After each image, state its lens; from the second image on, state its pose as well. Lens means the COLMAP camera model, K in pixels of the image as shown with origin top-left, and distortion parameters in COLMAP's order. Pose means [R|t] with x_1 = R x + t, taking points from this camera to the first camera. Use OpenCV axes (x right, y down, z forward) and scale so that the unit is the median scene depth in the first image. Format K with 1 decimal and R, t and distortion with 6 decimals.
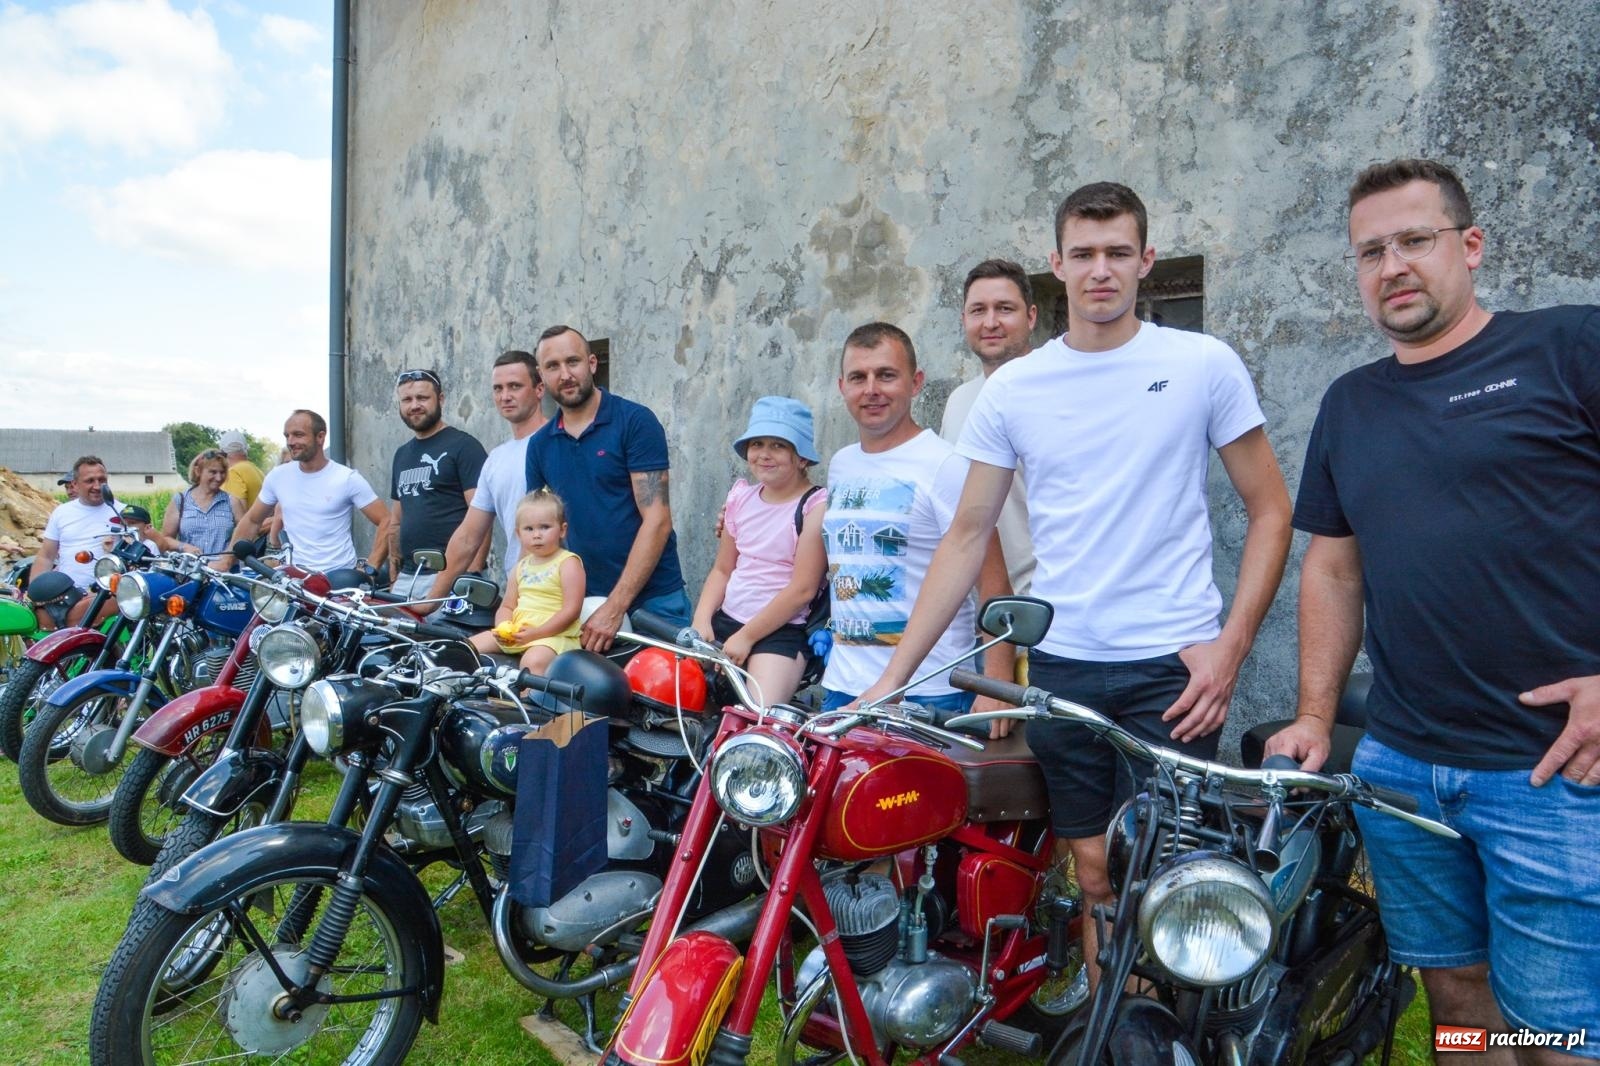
lens RADIAL K [[1130.9, 0, 809.6], [0, 1130.9, 558.7], [0, 0, 1]] dist [-0.132596, 0.072991]
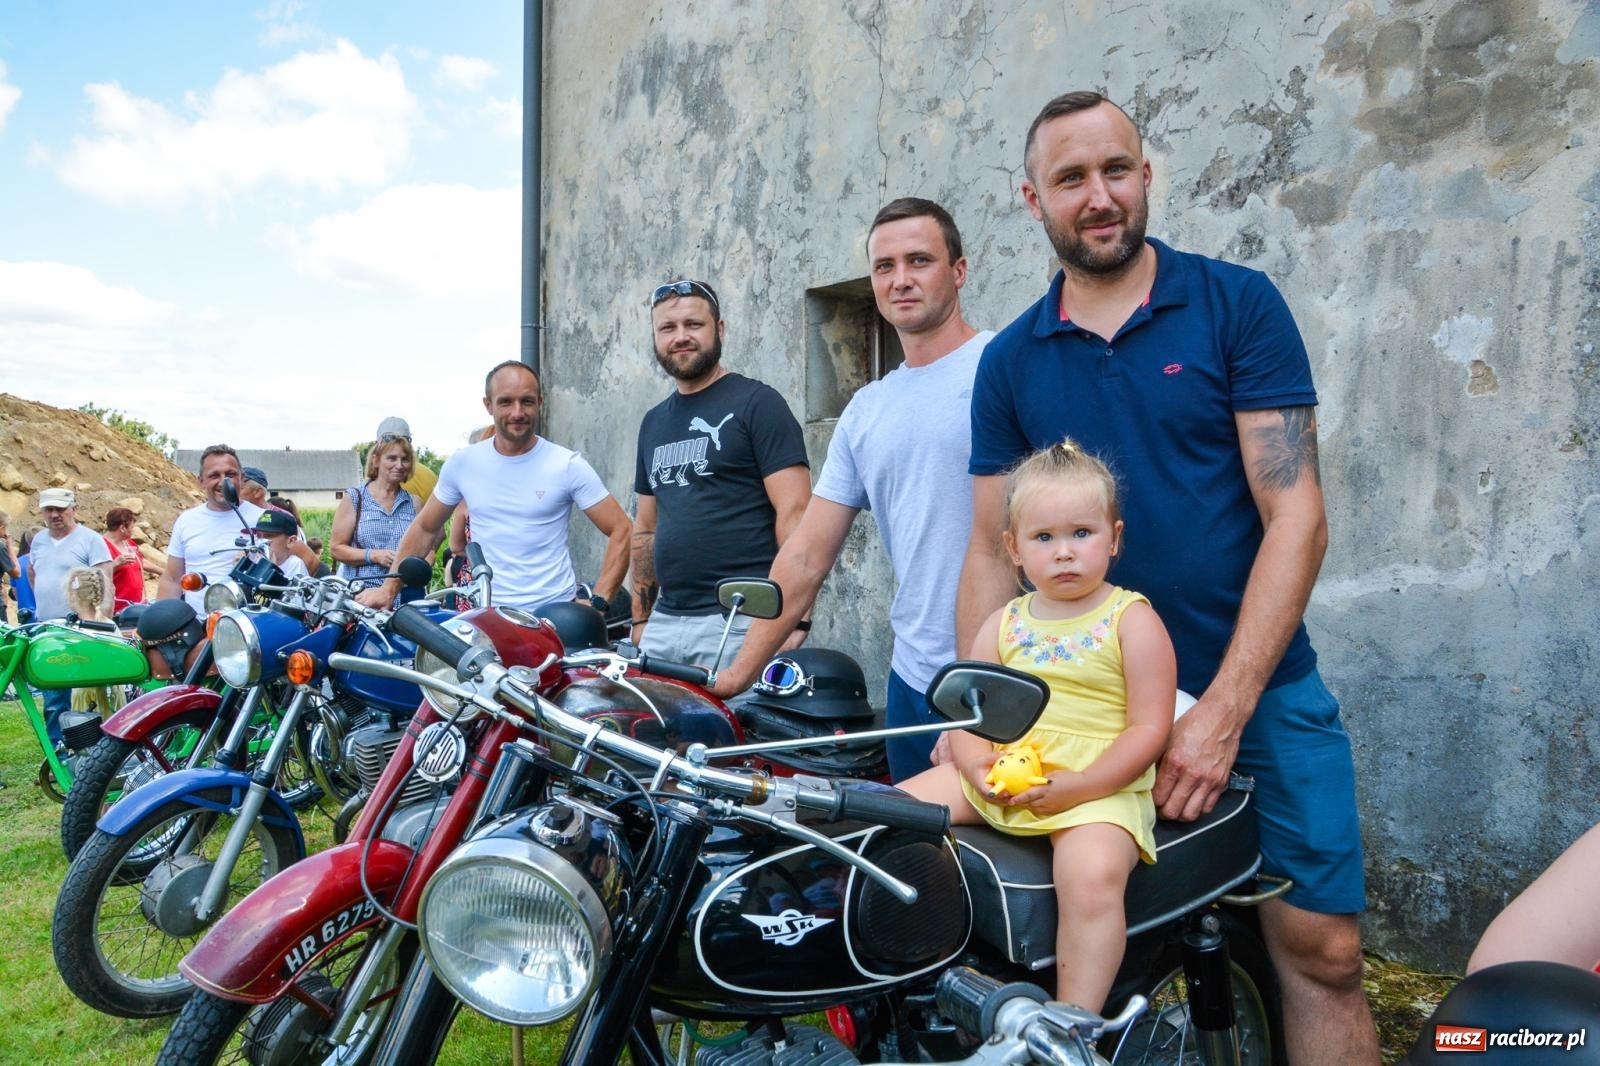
lens RADIAL K [[1130.9, 0, 787.8], [0, 1130.9, 552.7], [0, 0, 1]] dist [-0.132596, 0.072991]
pose [[0.986864, -0.002285, -0.161538, -0.188804], [-0.000313, 0.999871, -0.016054, -0.009429], [0.161553, 0.015894, 0.986736, 0.382641]]
